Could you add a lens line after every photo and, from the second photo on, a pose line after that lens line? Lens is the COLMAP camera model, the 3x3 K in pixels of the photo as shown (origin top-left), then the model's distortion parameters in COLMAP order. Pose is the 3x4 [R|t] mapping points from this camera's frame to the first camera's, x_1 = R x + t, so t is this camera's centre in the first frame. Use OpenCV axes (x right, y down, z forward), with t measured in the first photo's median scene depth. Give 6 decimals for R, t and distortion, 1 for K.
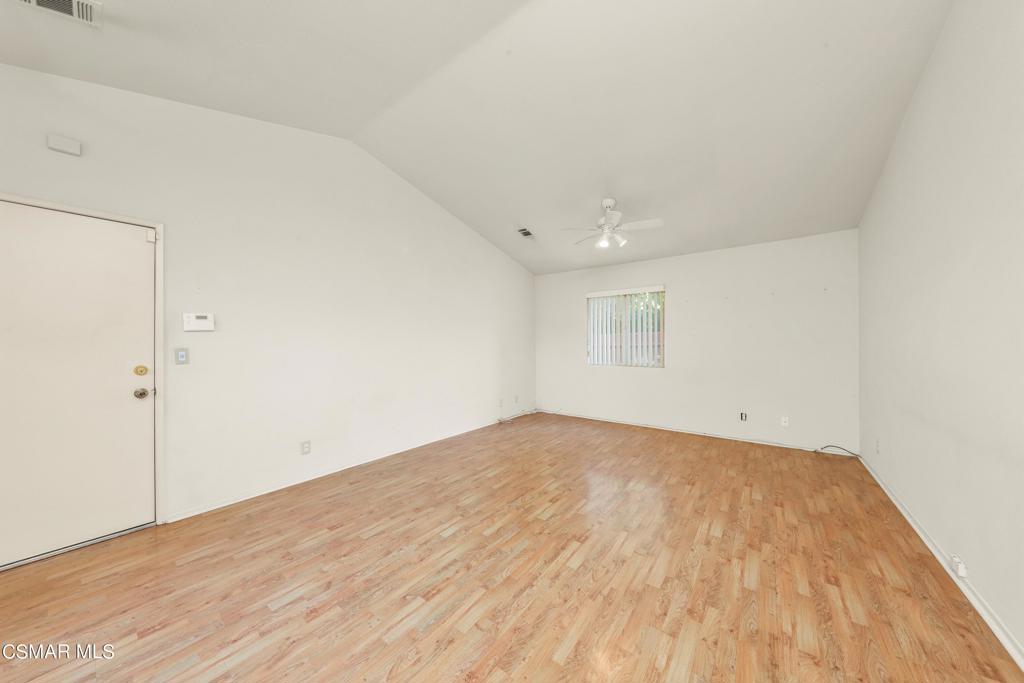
lens RADIAL K [[347.6, 0, 515.0], [0, 347.6, 335.4], [0, 0, 1]] dist [0.001957, -0.001407]
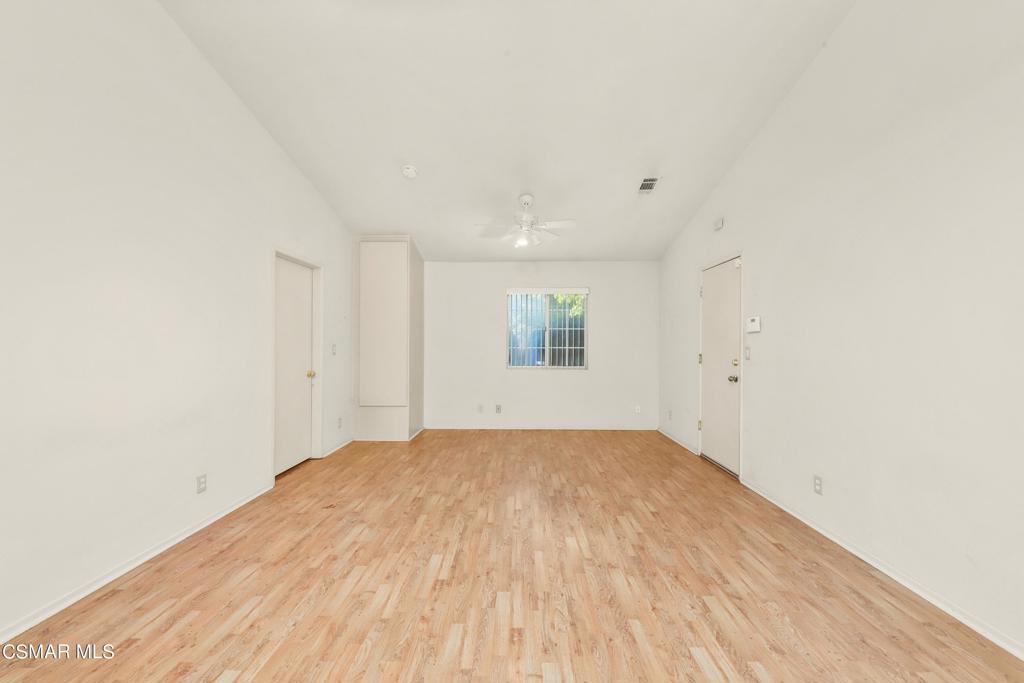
lens RADIAL K [[394.3, 0, 507.5], [0, 394.3, 343.0], [0, 0, 1]] dist [-0.001709, -0.000247]
pose [[-0.828991, 0.002565, -0.559256, 0.590902], [0.012579, 0.999822, -0.014061, 0.036135], [0.559120, -0.018691, -0.828876, 1.919965]]
